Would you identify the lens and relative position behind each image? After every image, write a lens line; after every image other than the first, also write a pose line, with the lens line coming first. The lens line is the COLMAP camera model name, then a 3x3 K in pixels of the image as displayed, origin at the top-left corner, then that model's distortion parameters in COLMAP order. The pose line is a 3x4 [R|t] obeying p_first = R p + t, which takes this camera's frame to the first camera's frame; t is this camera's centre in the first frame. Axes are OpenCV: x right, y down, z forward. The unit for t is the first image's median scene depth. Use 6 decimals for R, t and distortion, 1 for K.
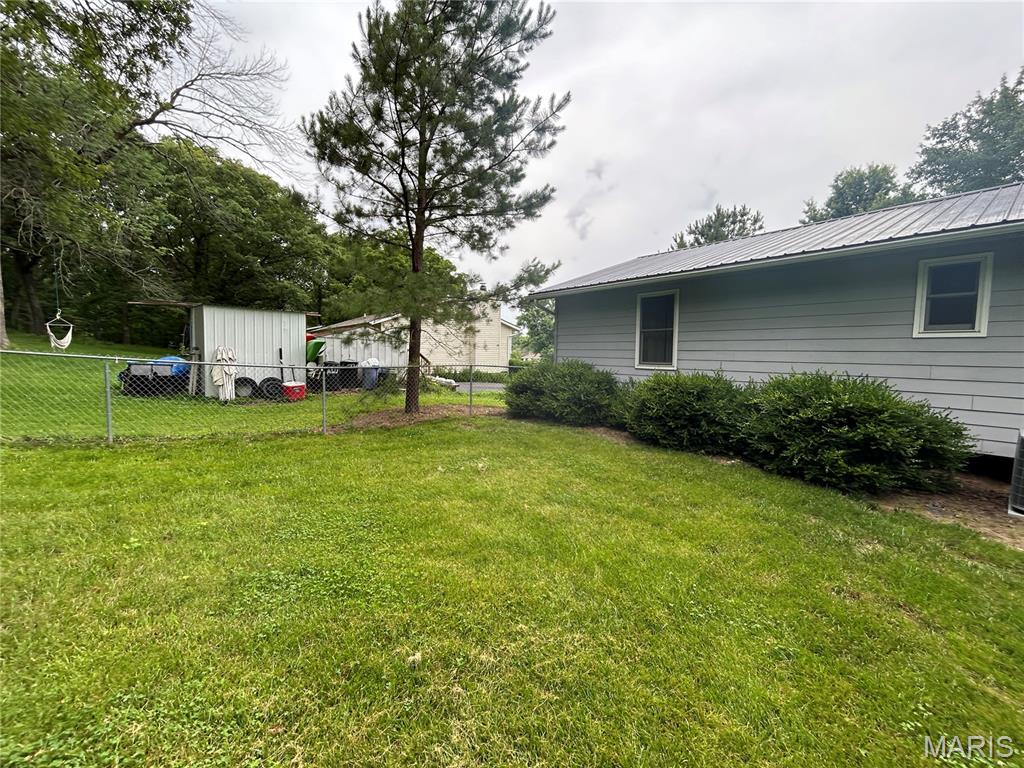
lens RADIAL K [[415.2, 0, 512.9], [0, 415.2, 382.9], [0, 0, 1]] dist [-0.000384, 0.000930]
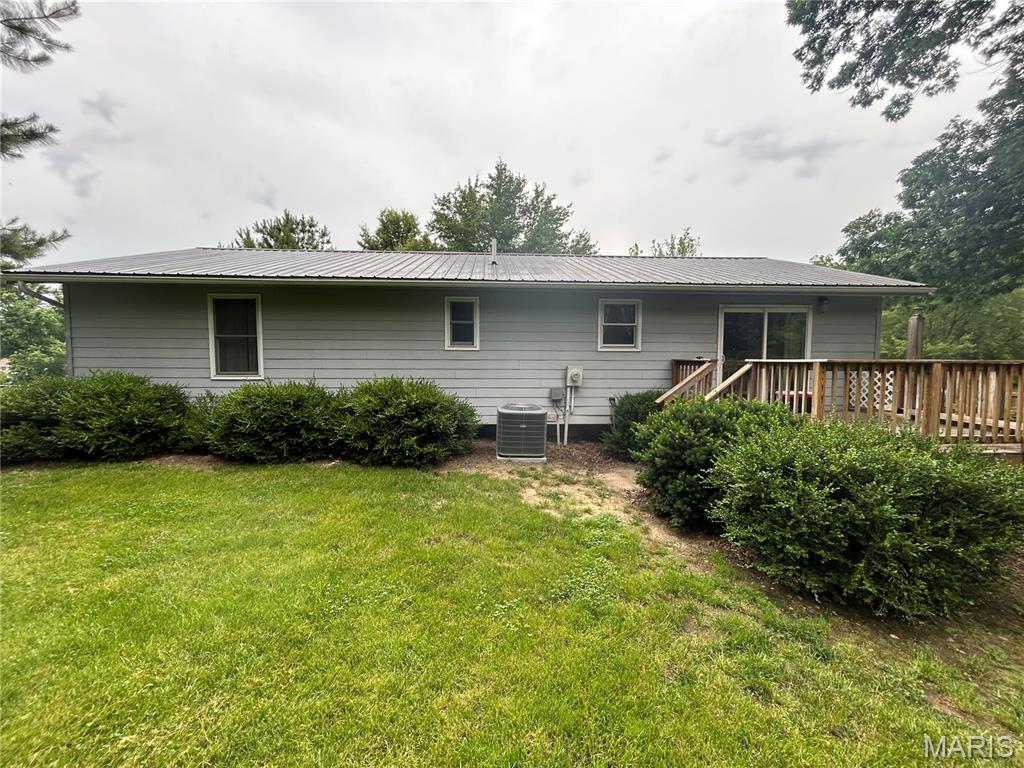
lens RADIAL K [[415.2, 0, 512.9], [0, 415.2, 382.9], [0, 0, 1]] dist [-0.000384, 0.000930]
pose [[0.581731, -0.056367, 0.811426, -0.056968], [0.063064, 0.997719, 0.024096, -0.013574], [-0.810933, 0.037154, 0.583958, -0.014153]]
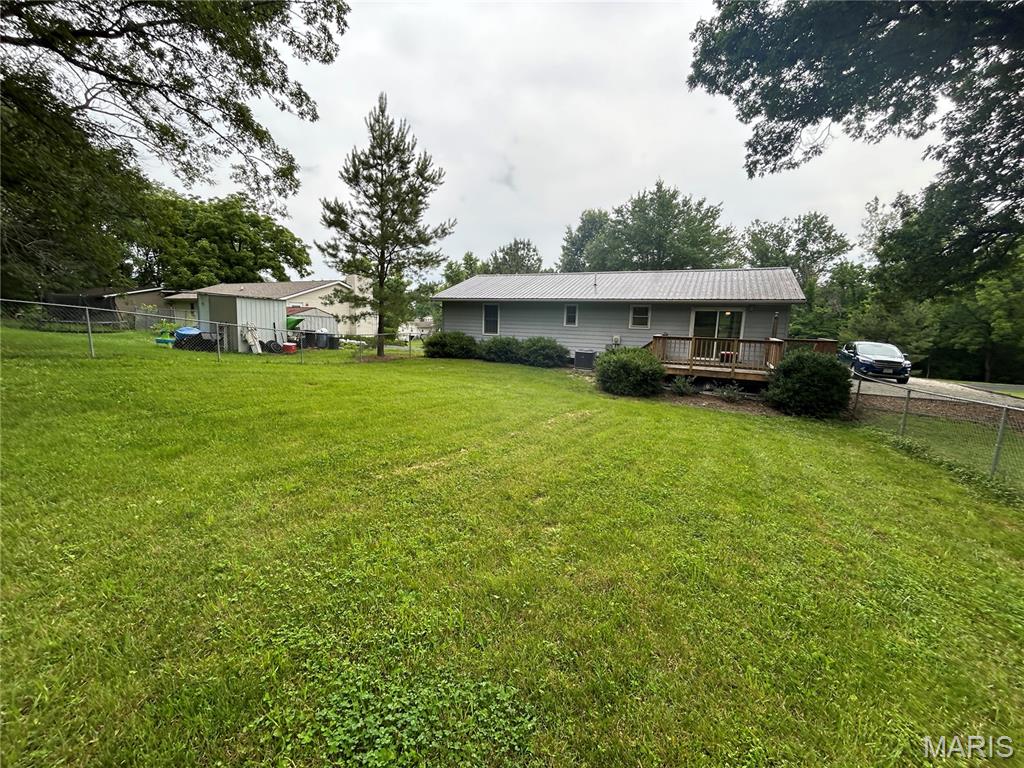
lens RADIAL K [[415.2, 0, 512.9], [0, 415.2, 382.9], [0, 0, 1]] dist [-0.000384, 0.000930]
pose [[0.904959, -0.051296, 0.422396, -0.789173], [0.014690, 0.995881, 0.089469, 0.040382], [-0.425246, -0.074761, 0.901985, -1.720978]]
